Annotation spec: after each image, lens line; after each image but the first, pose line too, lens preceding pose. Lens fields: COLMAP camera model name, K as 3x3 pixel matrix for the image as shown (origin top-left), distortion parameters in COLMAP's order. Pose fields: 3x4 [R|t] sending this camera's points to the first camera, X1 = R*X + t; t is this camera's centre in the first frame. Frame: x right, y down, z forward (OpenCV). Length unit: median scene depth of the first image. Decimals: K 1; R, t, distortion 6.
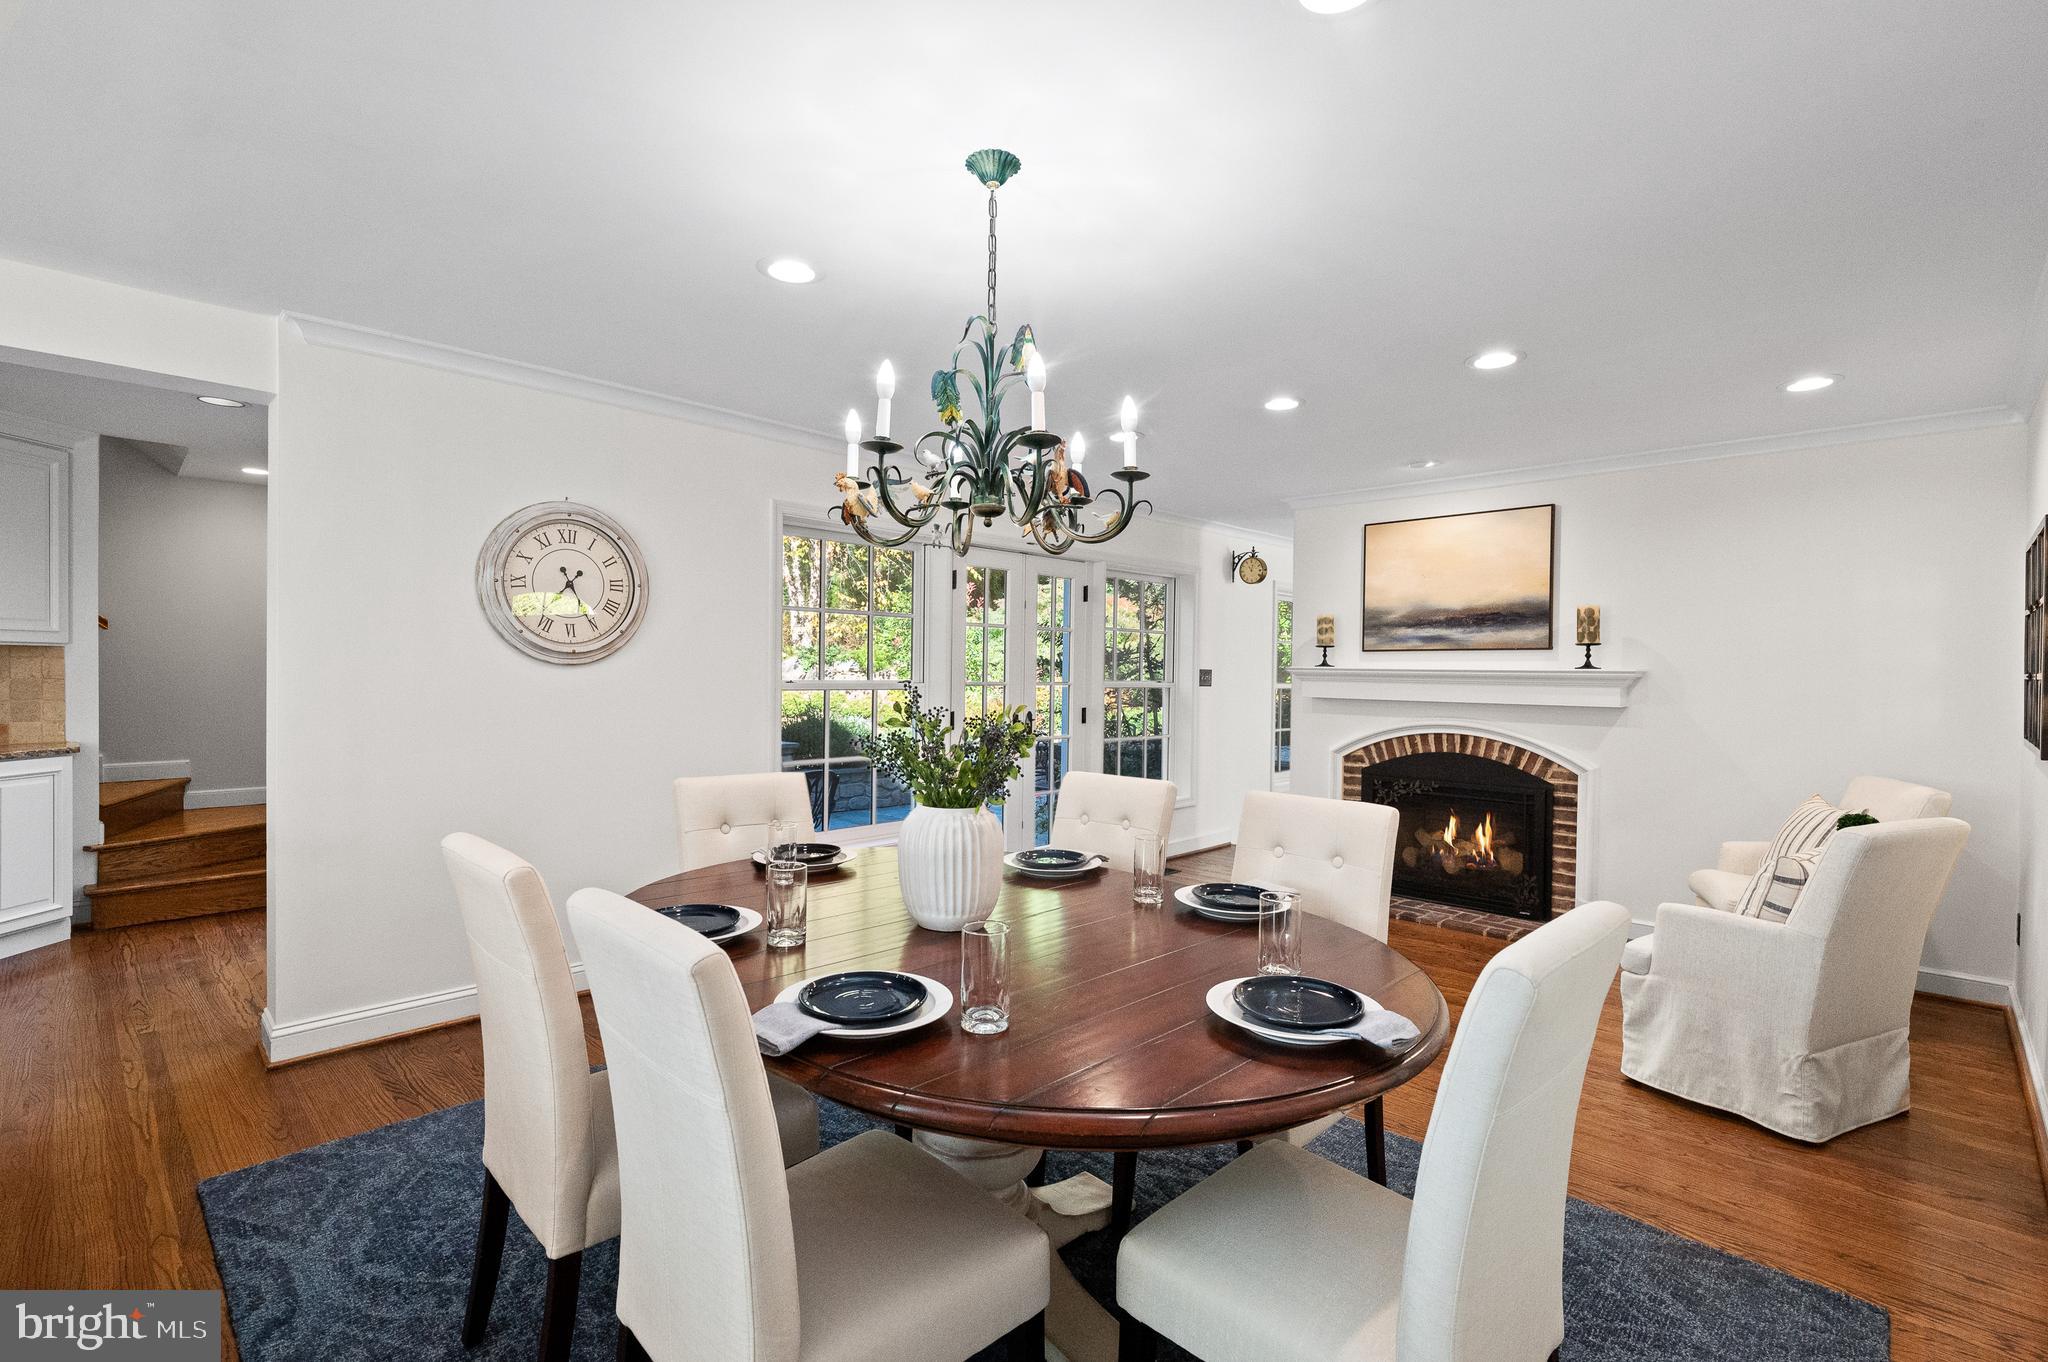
lens RADIAL K [[924.5, 0, 1028.2], [0, 924.5, 682.3], [0, 0, 1]] dist [-0.011673, -0.000097]
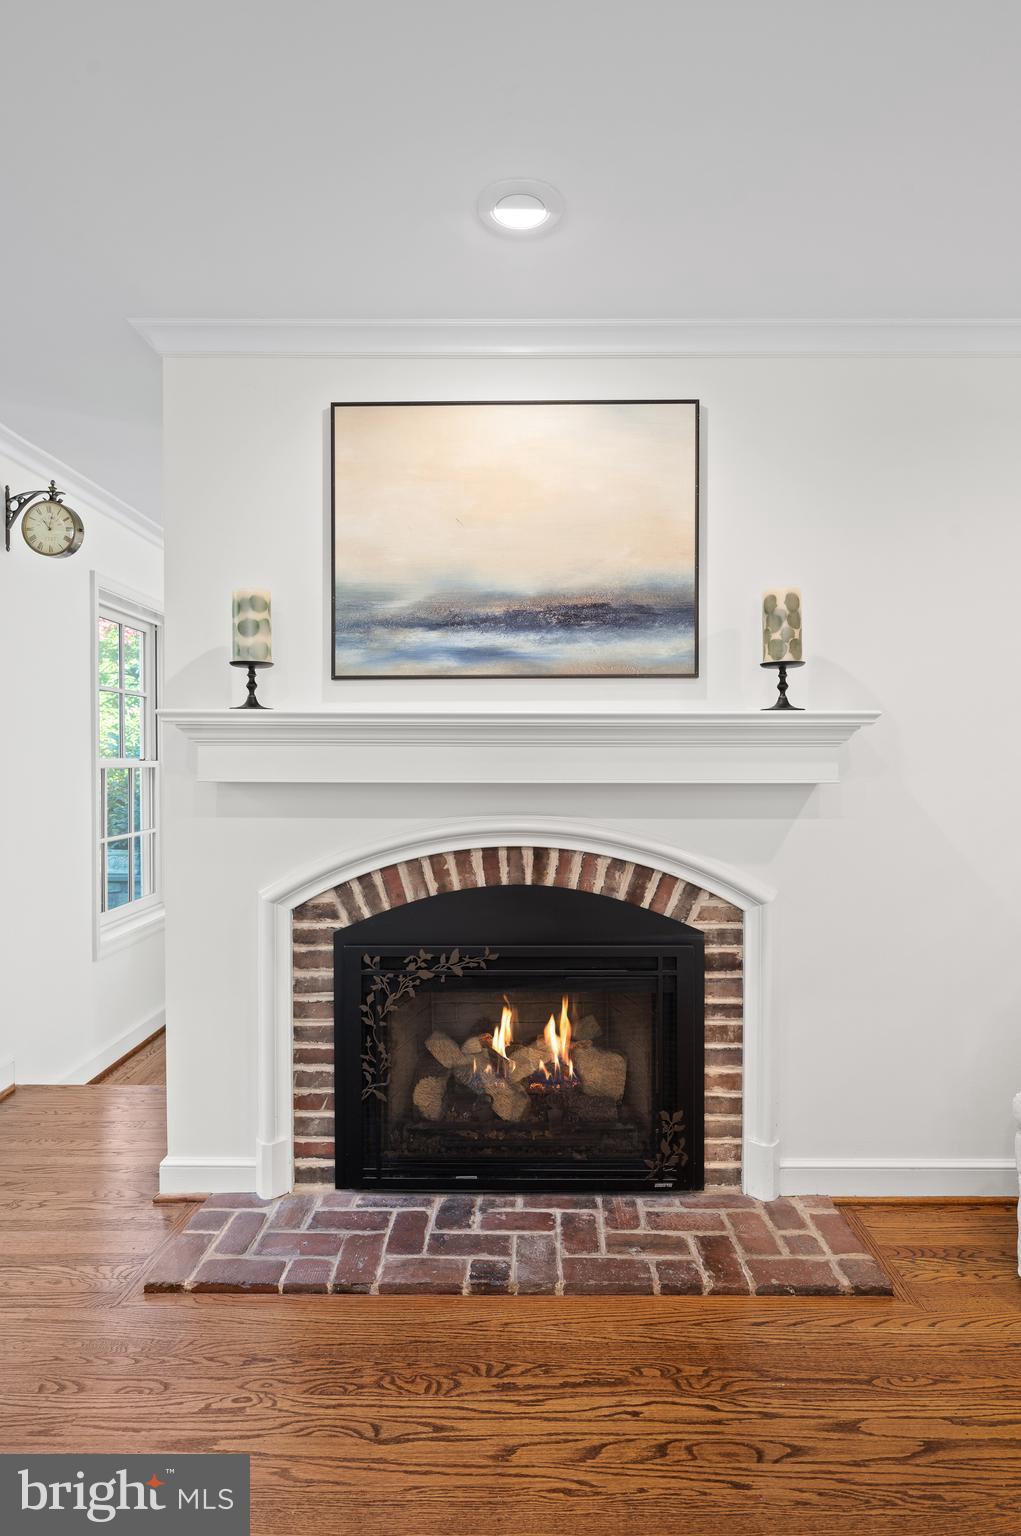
lens RADIAL K [[836.9, 0, 515.6], [0, 836.9, 766.3], [0, 0, 1]] dist [0.003798, -0.002777]
pose [[0.725475, -0.016988, 0.688039, 0.153827], [0.017884, 0.999823, 0.005830, 0.010232], [-0.688016, 0.008075, 0.725651, 0.693376]]
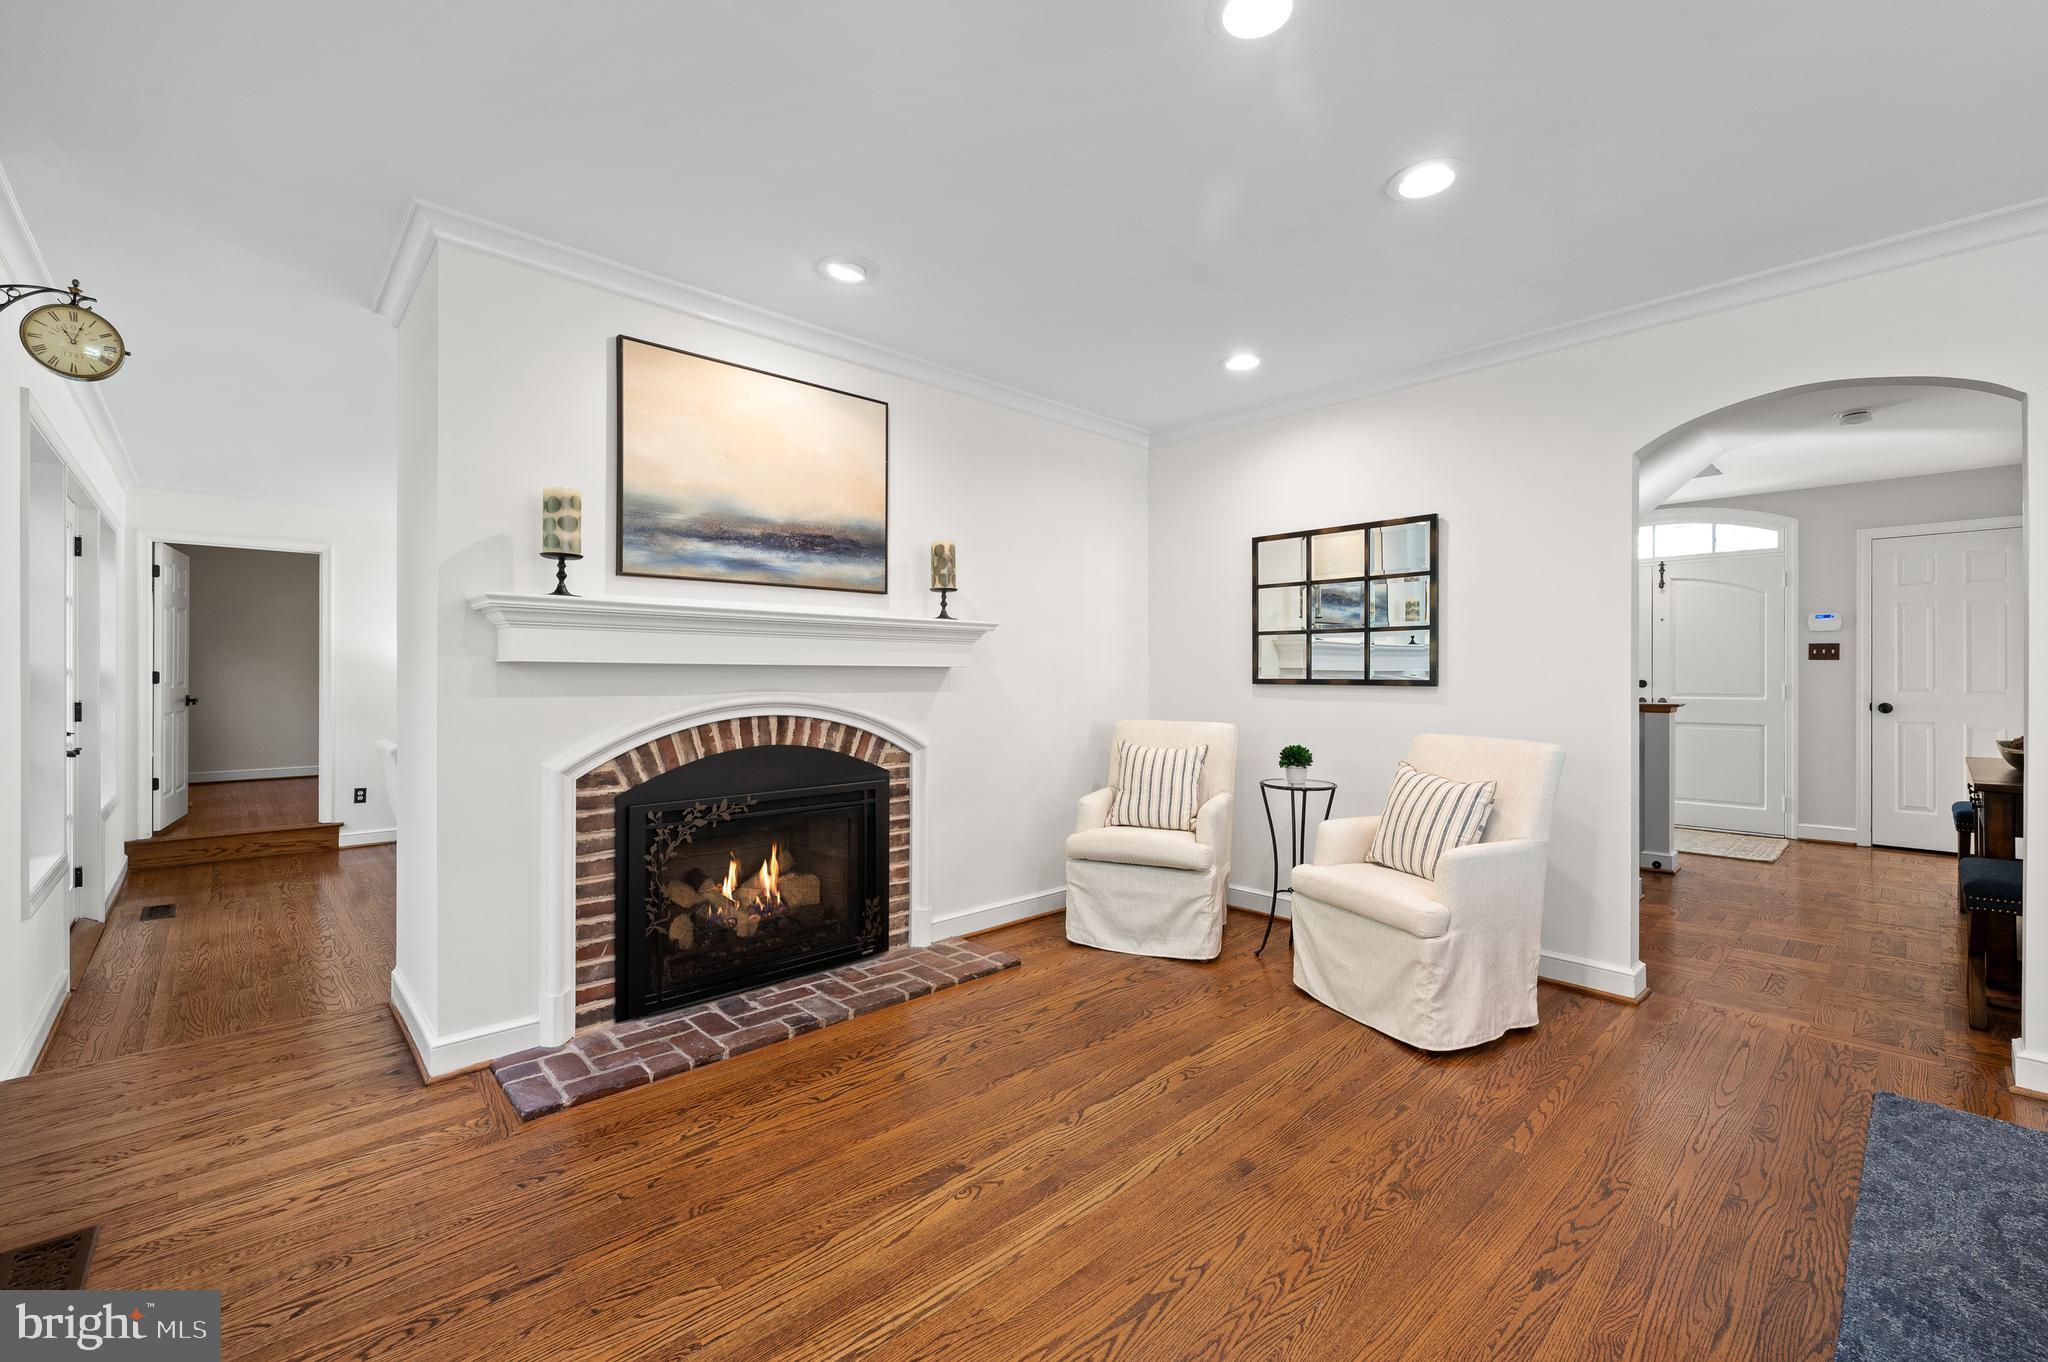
lens RADIAL K [[828.6, 0, 1023.1], [0, 828.6, 667.3], [0, 0, 1]] dist [0.003151, 0.000573]
pose [[0.064703, -0.005693, 0.997888, -0.104965], [0.013126, 0.999902, 0.004854, 0.022327], [-0.997818, 0.012784, 0.064772, 0.807916]]
